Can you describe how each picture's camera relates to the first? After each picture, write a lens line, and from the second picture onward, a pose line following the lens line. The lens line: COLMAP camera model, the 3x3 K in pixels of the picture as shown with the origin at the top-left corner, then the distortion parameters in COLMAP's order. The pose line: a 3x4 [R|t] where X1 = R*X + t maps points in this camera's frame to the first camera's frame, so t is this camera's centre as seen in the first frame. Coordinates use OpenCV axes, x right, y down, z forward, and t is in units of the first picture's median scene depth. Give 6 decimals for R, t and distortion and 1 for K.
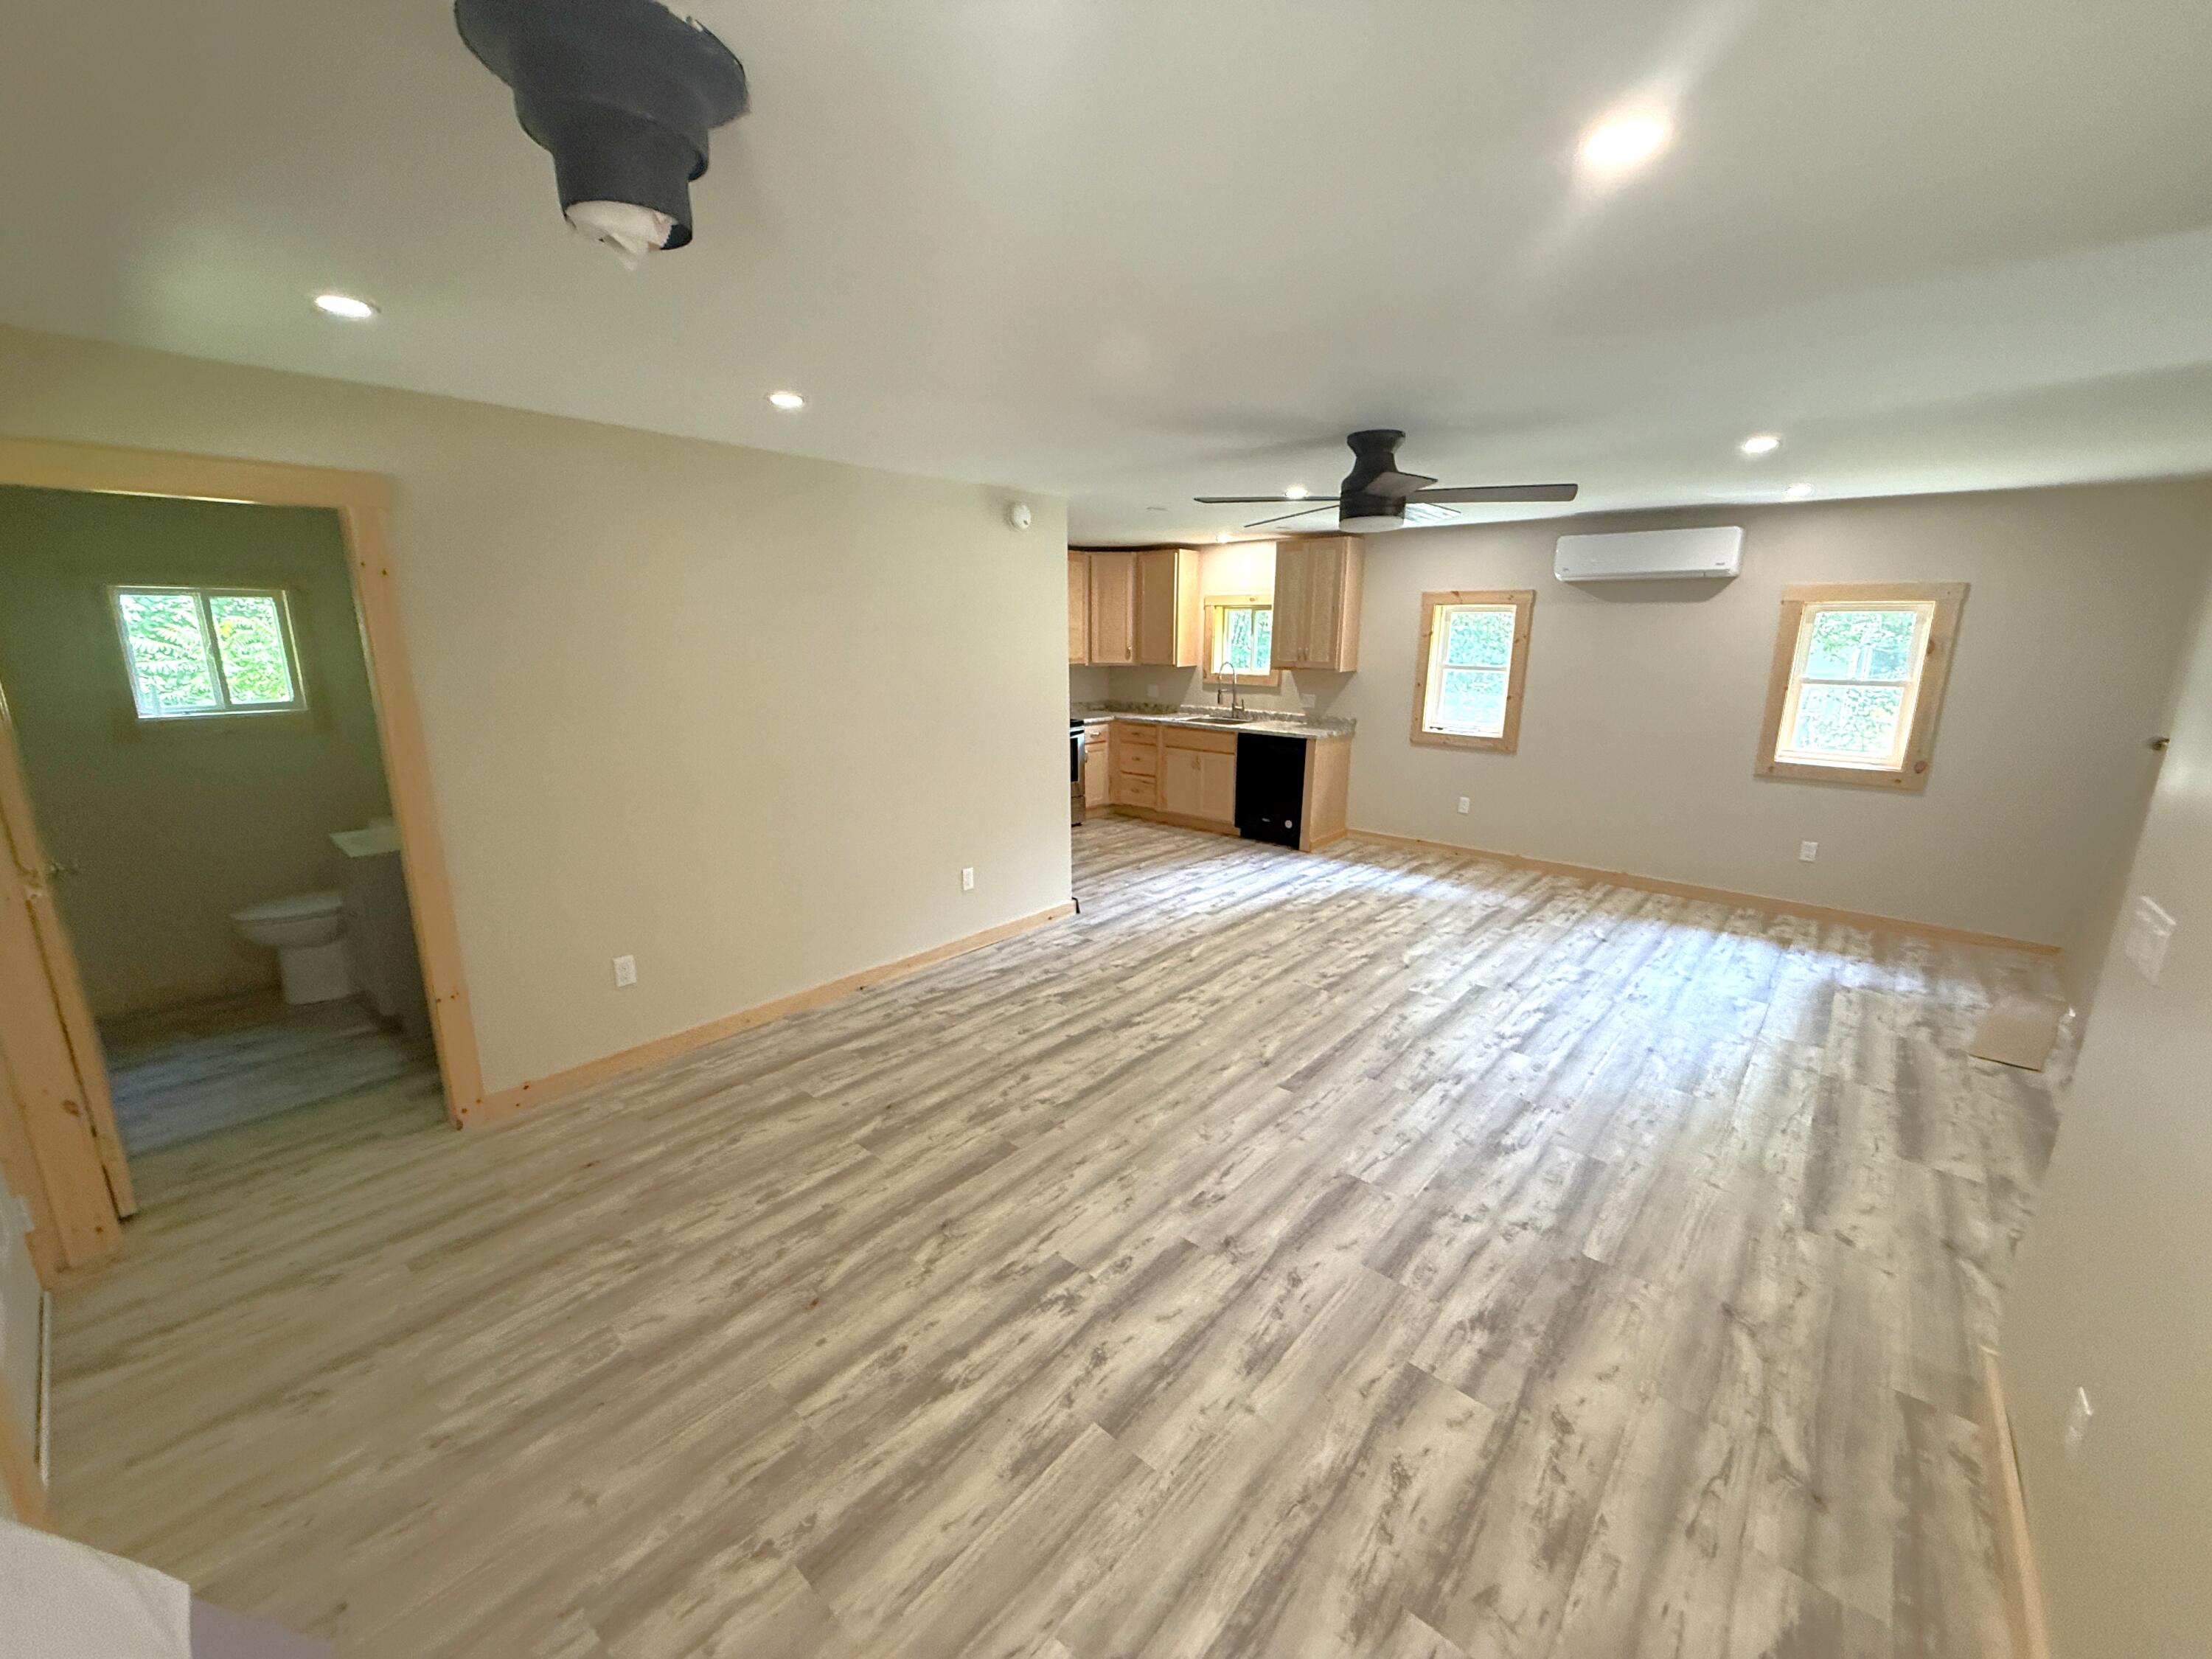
lens RADIAL K [[880.7, 0, 1104.4], [0, 880.7, 830.7], [0, 0, 1]] dist [0.001320, 0.000250]
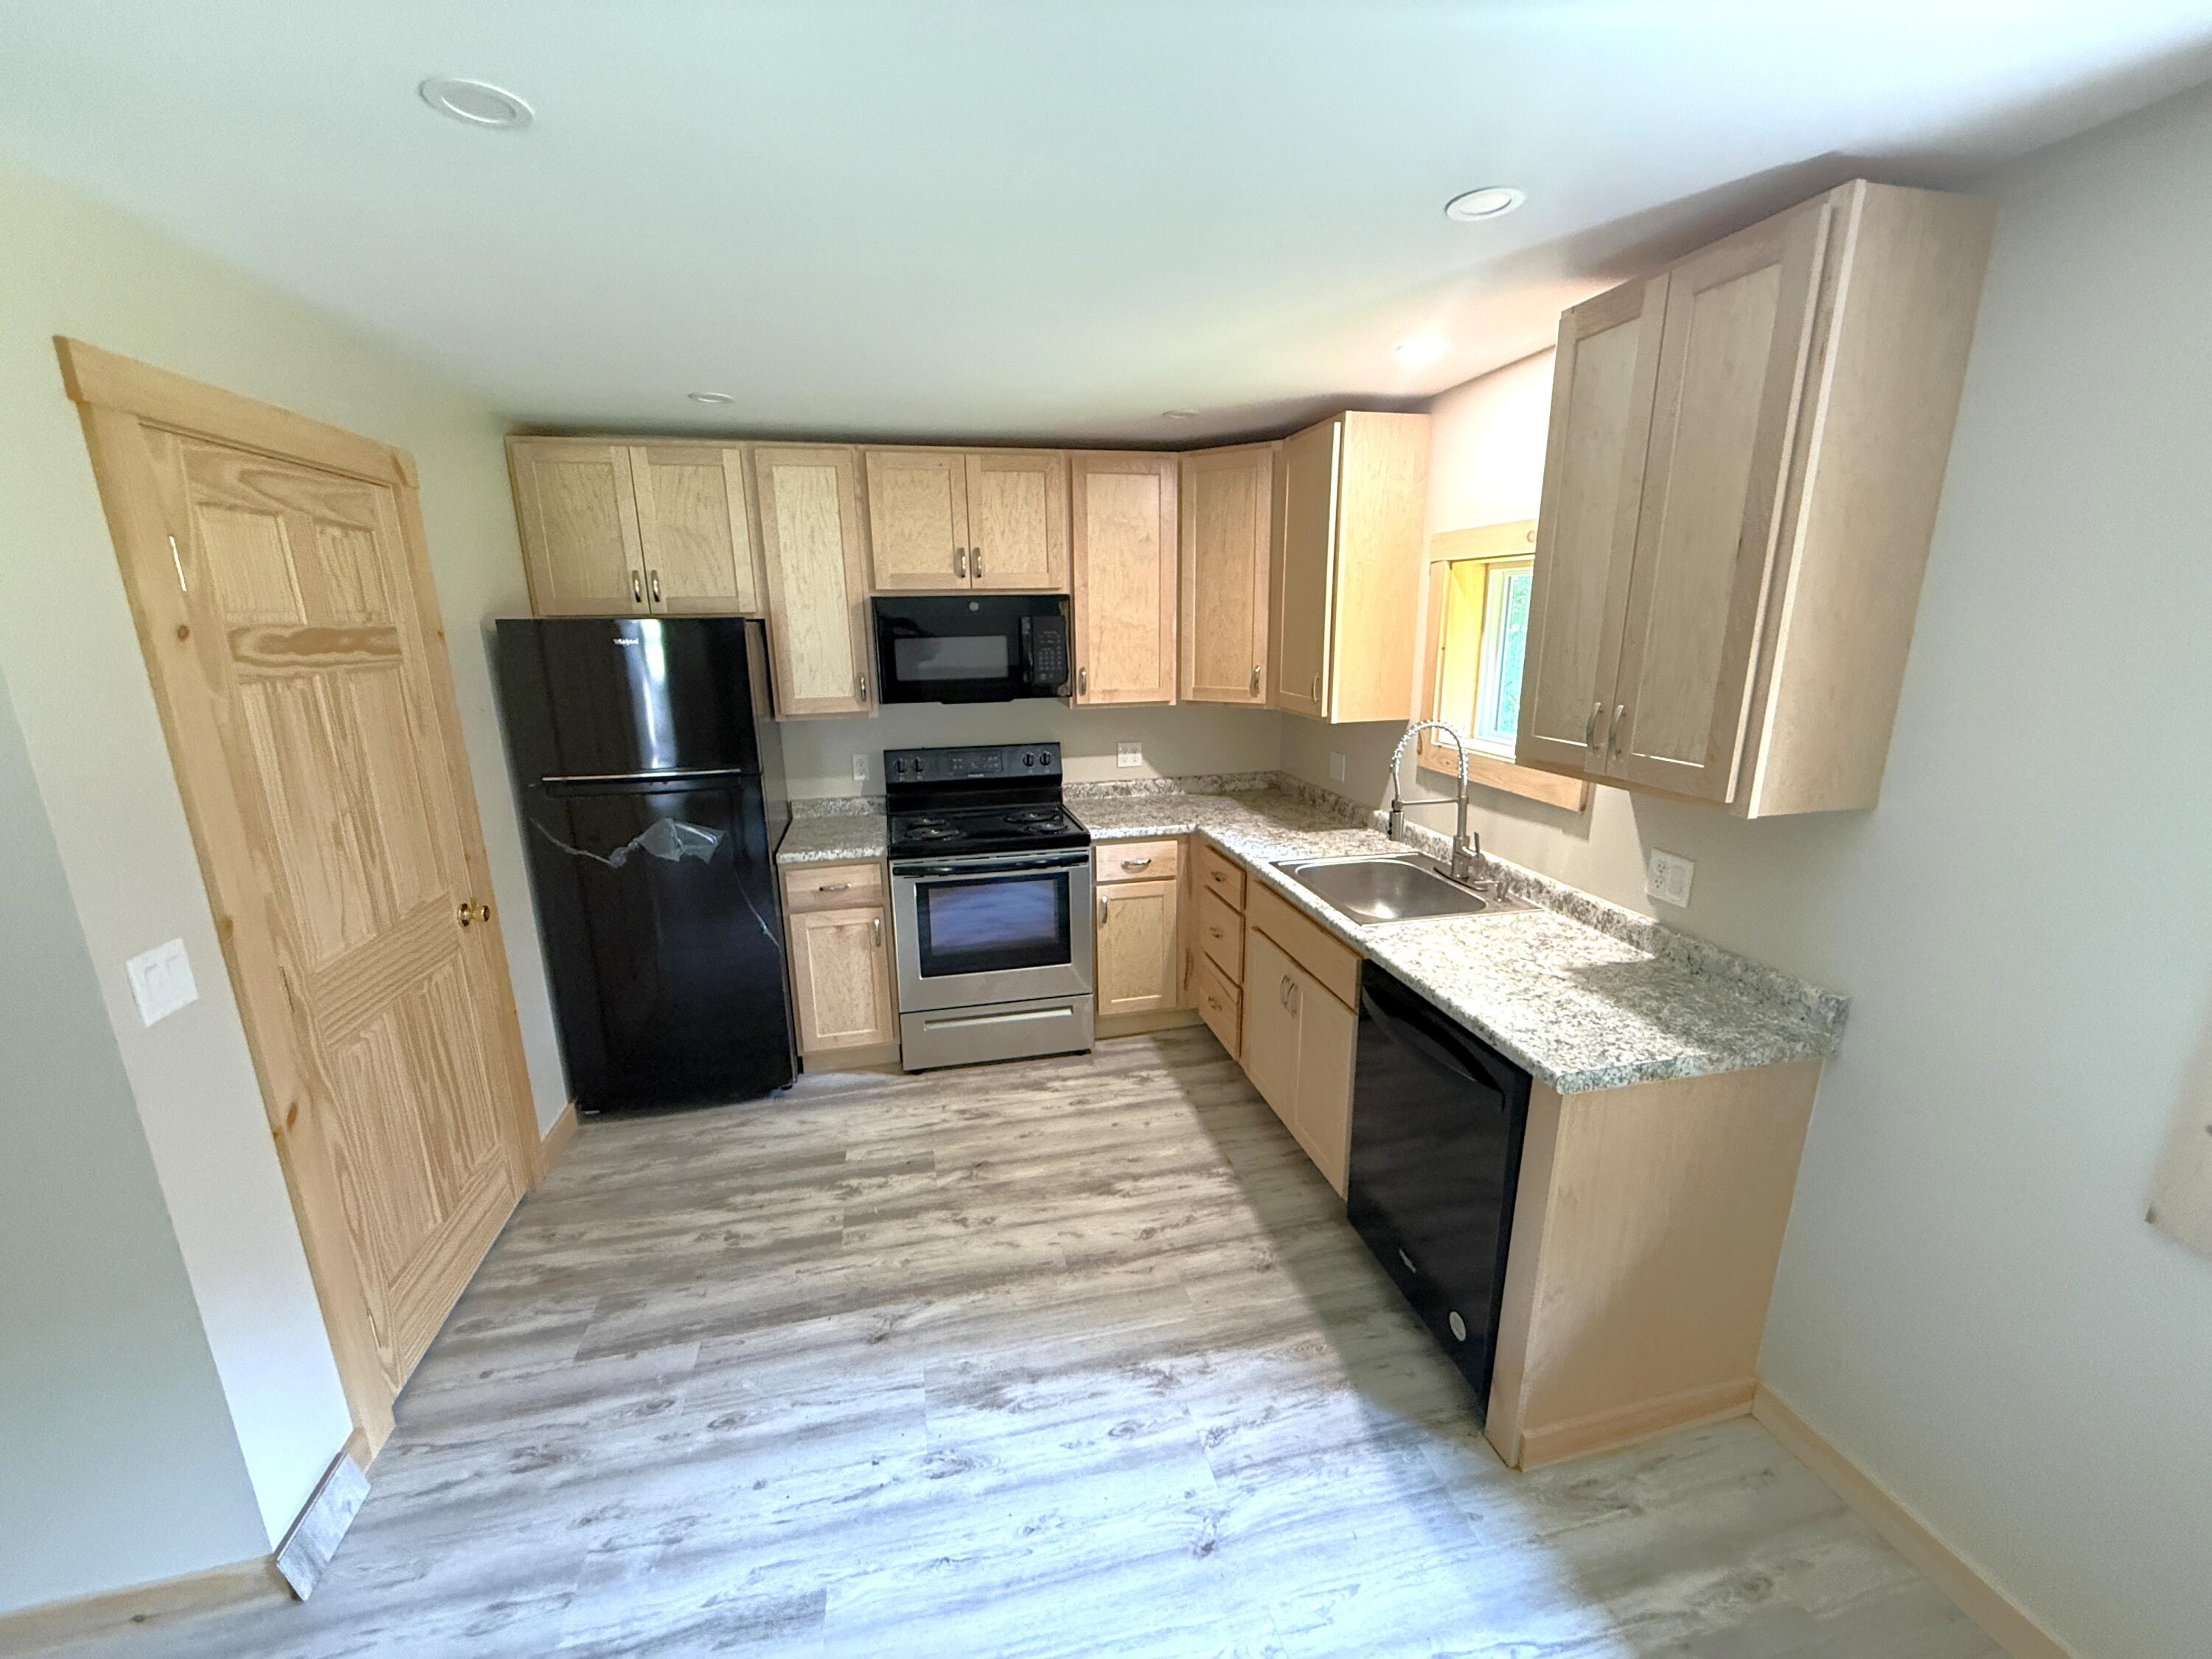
lens RADIAL K [[880.7, 0, 1101.8], [0, 880.7, 828.0], [0, 0, 1]] dist [0.001320, 0.000250]
pose [[0.814141, 0.125796, -0.566878, 0.405900], [-0.117696, 0.991737, 0.051044, -0.264010], [0.568615, 0.025162, 0.822219, 1.107171]]
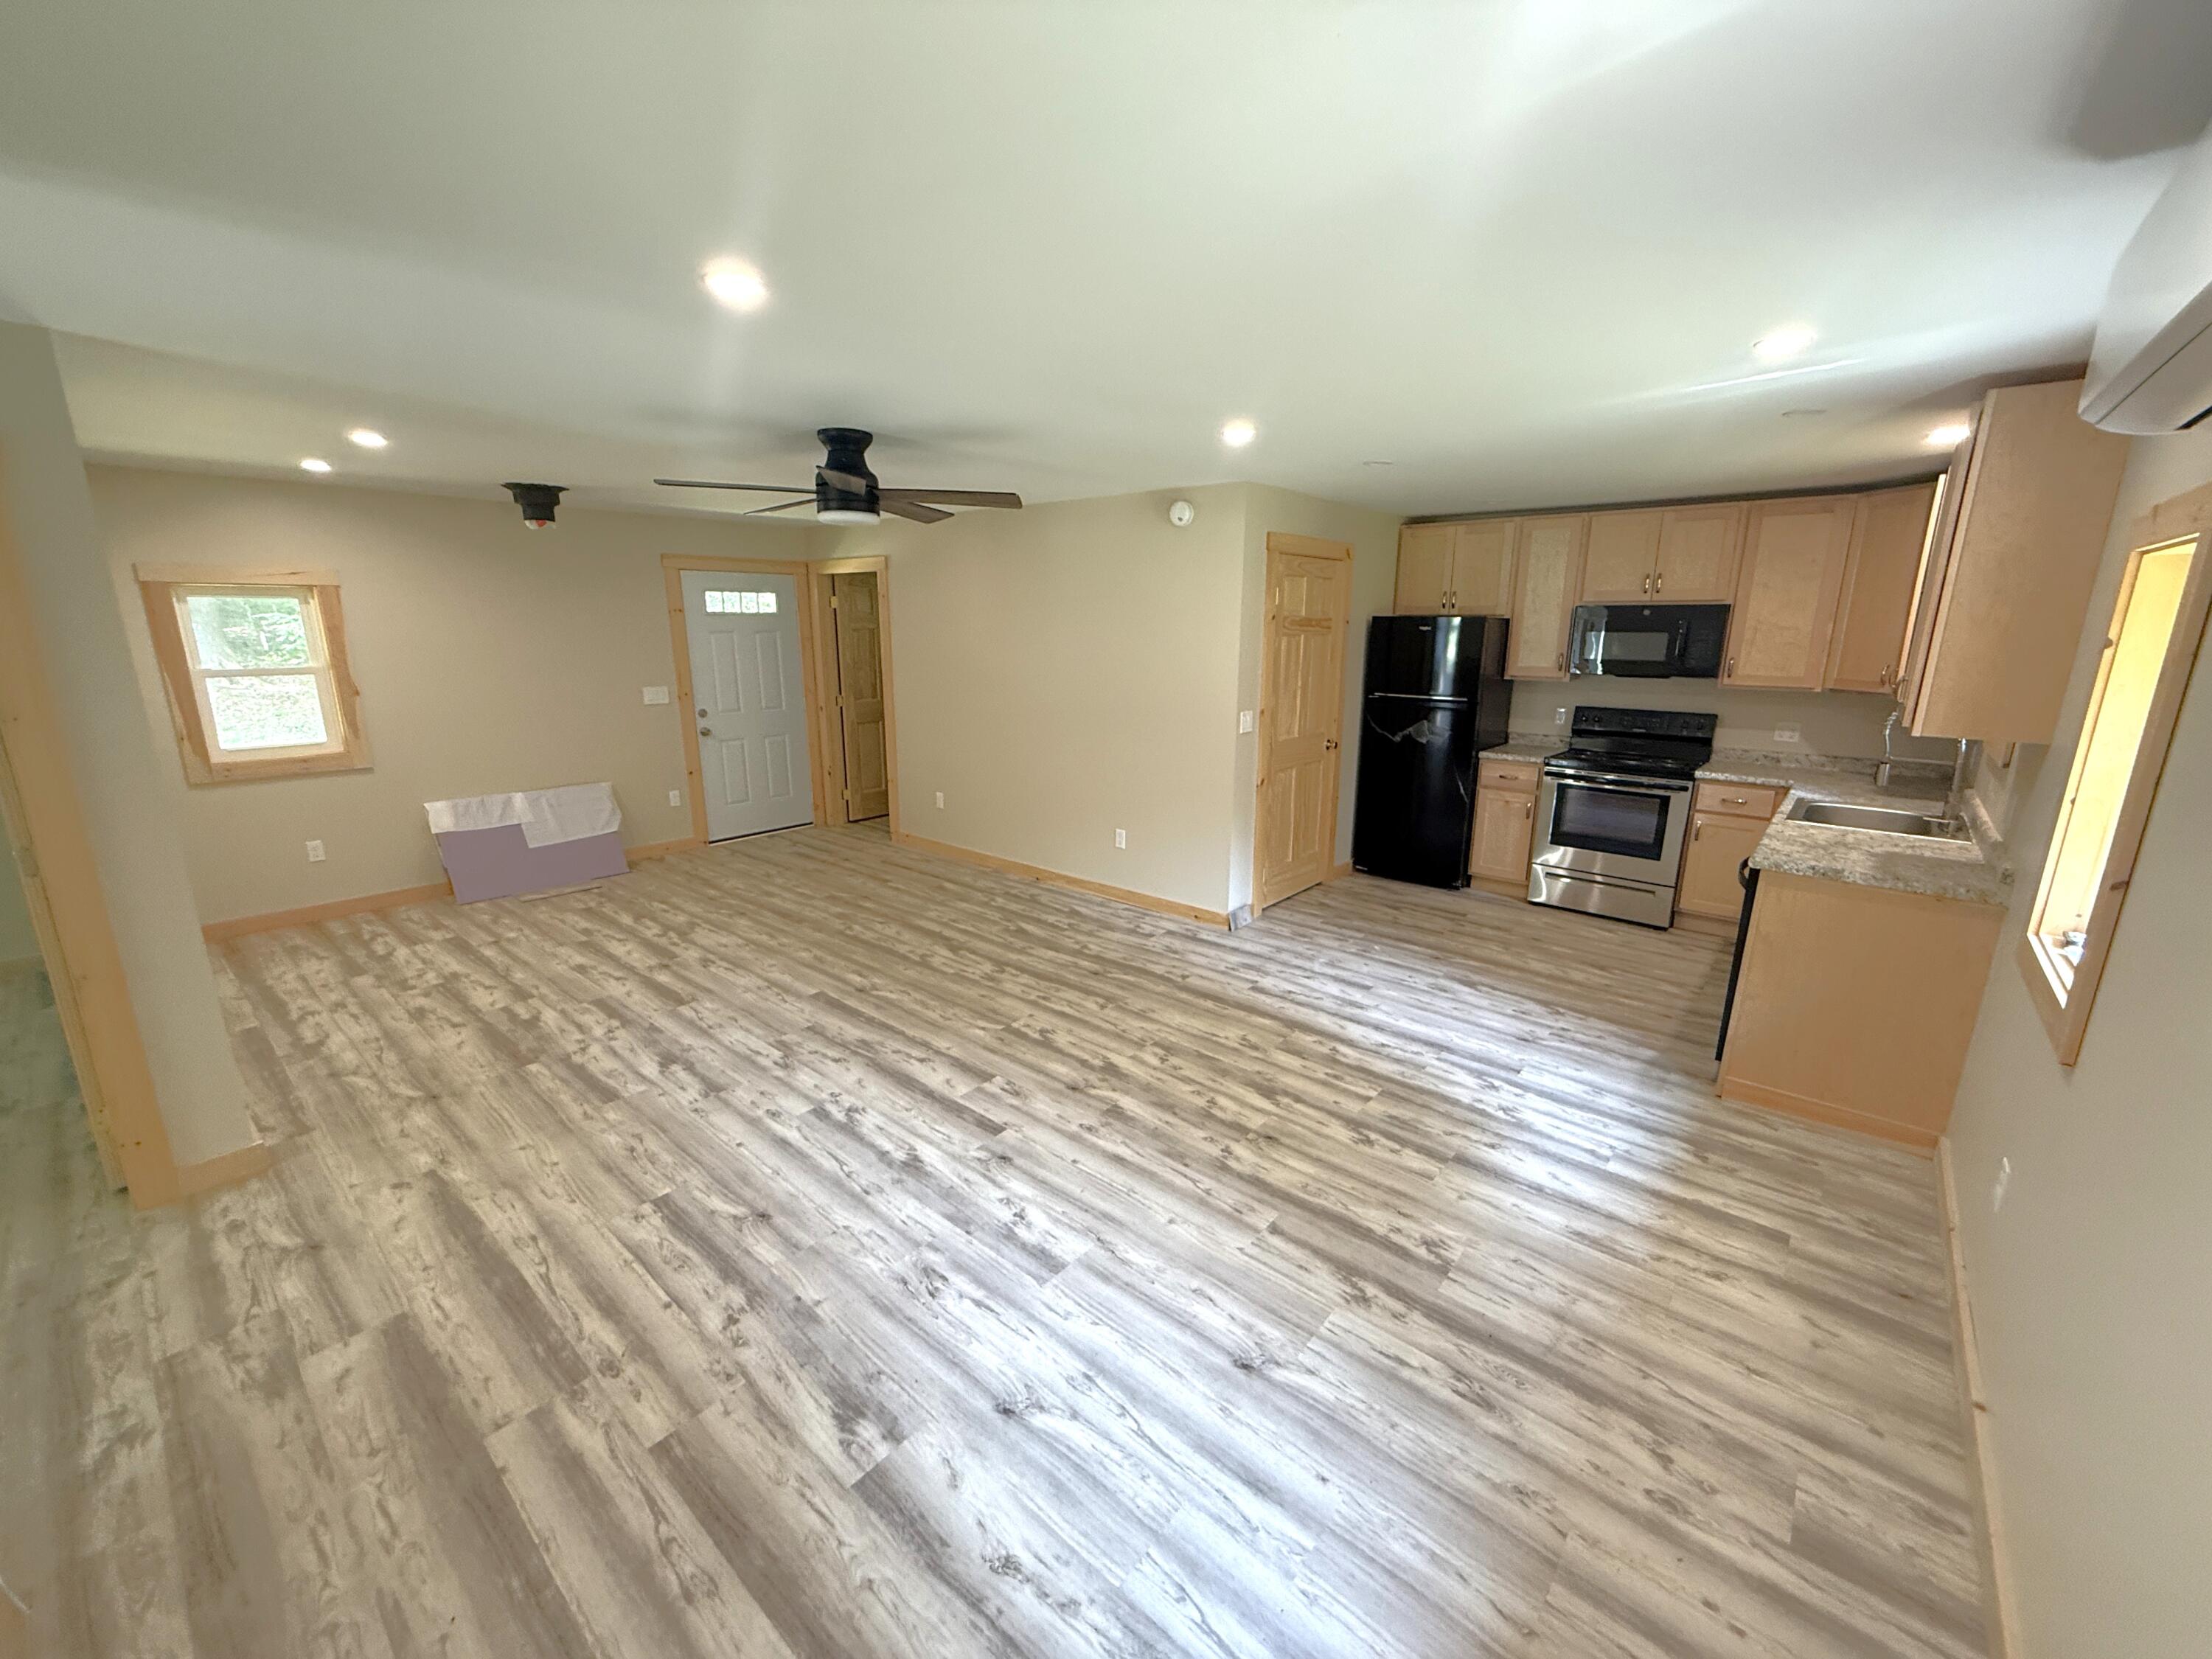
lens RADIAL K [[880.7, 0, 1104.4], [0, 880.7, 829.1], [0, 0, 1]] dist [0.001320, 0.000250]
pose [[0.013799, 0.227589, -0.973660, 1.040045], [-0.232434, 0.947808, 0.218252, -0.220212], [0.972514, 0.223300, 0.065978, 0.964084]]
